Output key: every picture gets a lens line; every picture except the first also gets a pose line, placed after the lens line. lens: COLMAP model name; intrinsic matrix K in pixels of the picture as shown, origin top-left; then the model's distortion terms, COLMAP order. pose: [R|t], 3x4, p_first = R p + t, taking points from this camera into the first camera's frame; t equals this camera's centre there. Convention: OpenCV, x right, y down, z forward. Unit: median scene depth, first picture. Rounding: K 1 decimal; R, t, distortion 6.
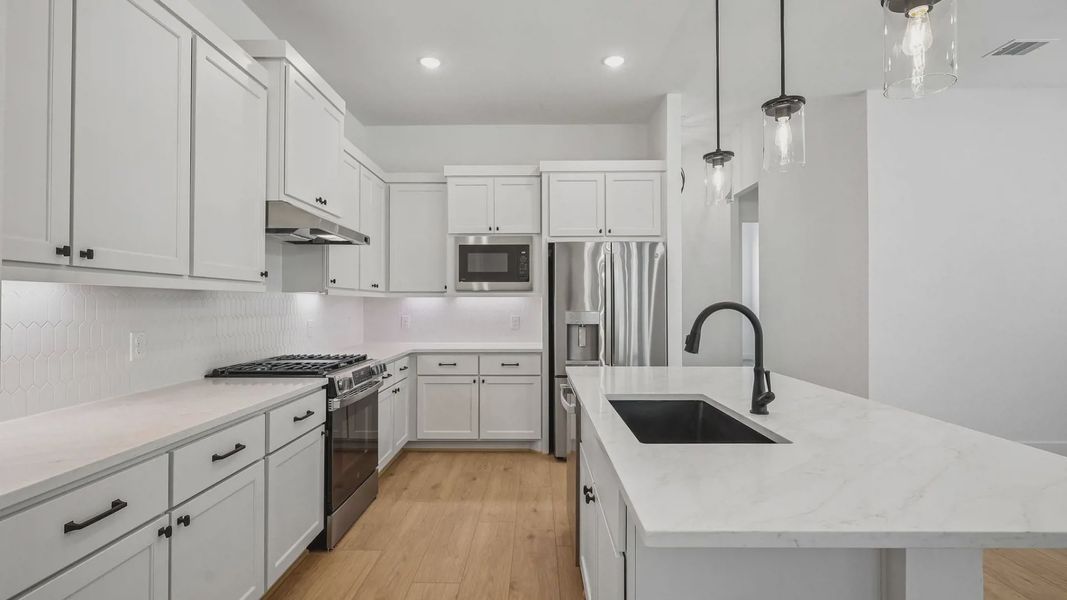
lens RADIAL K [[501.7, 0, 531.4], [0, 501.7, 298.4], [0, 0, 1]] dist [0.001944, 0.000930]
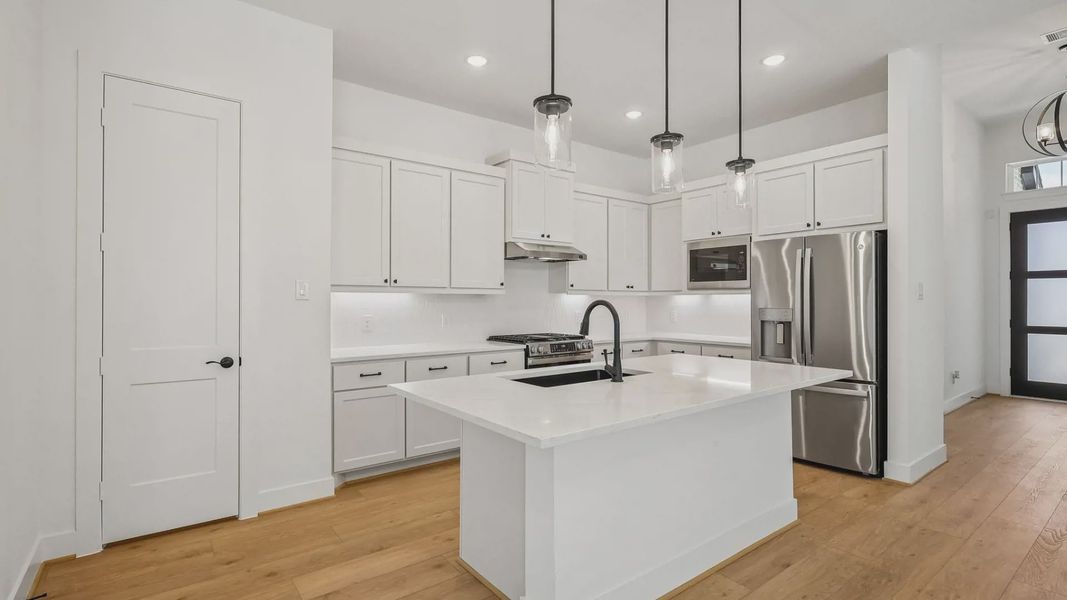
lens RADIAL K [[501.7, 0, 528.5], [0, 501.7, 300.4], [0, 0, 1]] dist [0.001944, 0.000930]
pose [[0.611600, 0.000143, -0.791167, 0.609364], [0.008111, 0.999946, 0.006451, -0.000838], [0.791126, -0.010363, 0.611566, -0.010478]]
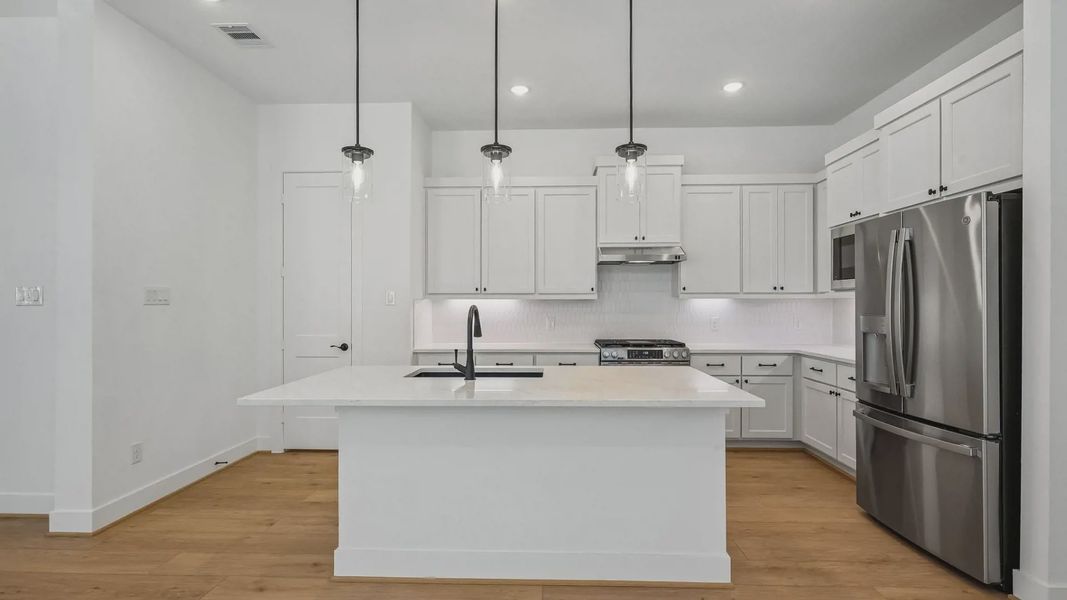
lens RADIAL K [[501.7, 0, 532.5], [0, 501.7, 306.1], [0, 0, 1]] dist [0.001944, 0.000930]
pose [[-0.029401, 0.003081, -0.999563, 0.853371], [0.013017, 0.999912, 0.002699, 0.003481], [0.999483, -0.012932, -0.029439, 0.541845]]
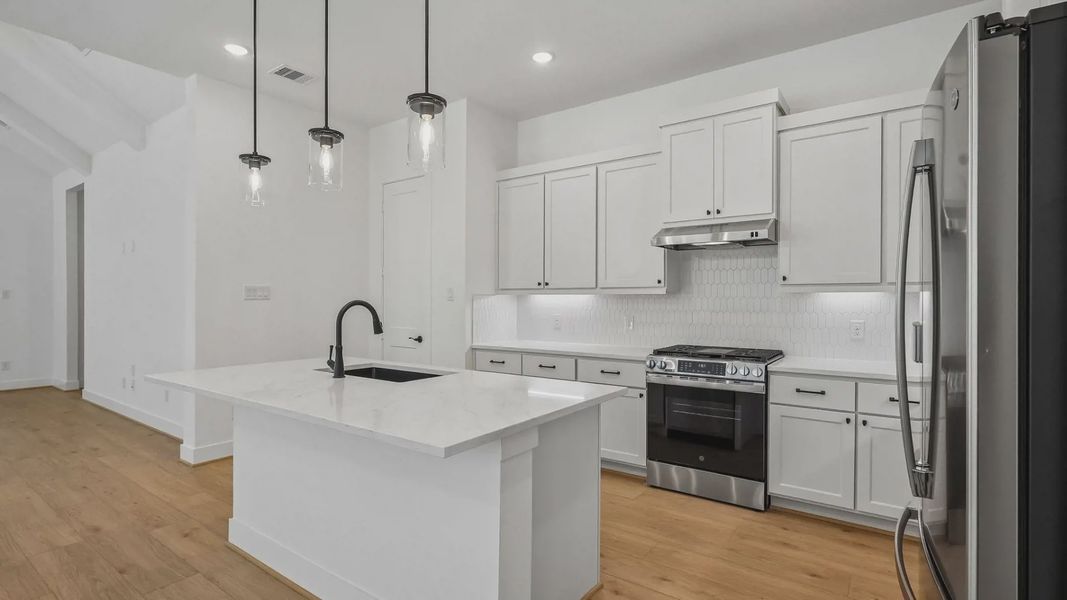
lens RADIAL K [[501.7, 0, 527.7], [0, 501.7, 301.1], [0, 0, 1]] dist [0.001944, 0.000930]
pose [[-0.582175, -0.002197, -0.813061, 0.576858], [0.006873, 0.999947, -0.007624, 0.011223], [0.813035, -0.010026, -0.582129, 1.001869]]
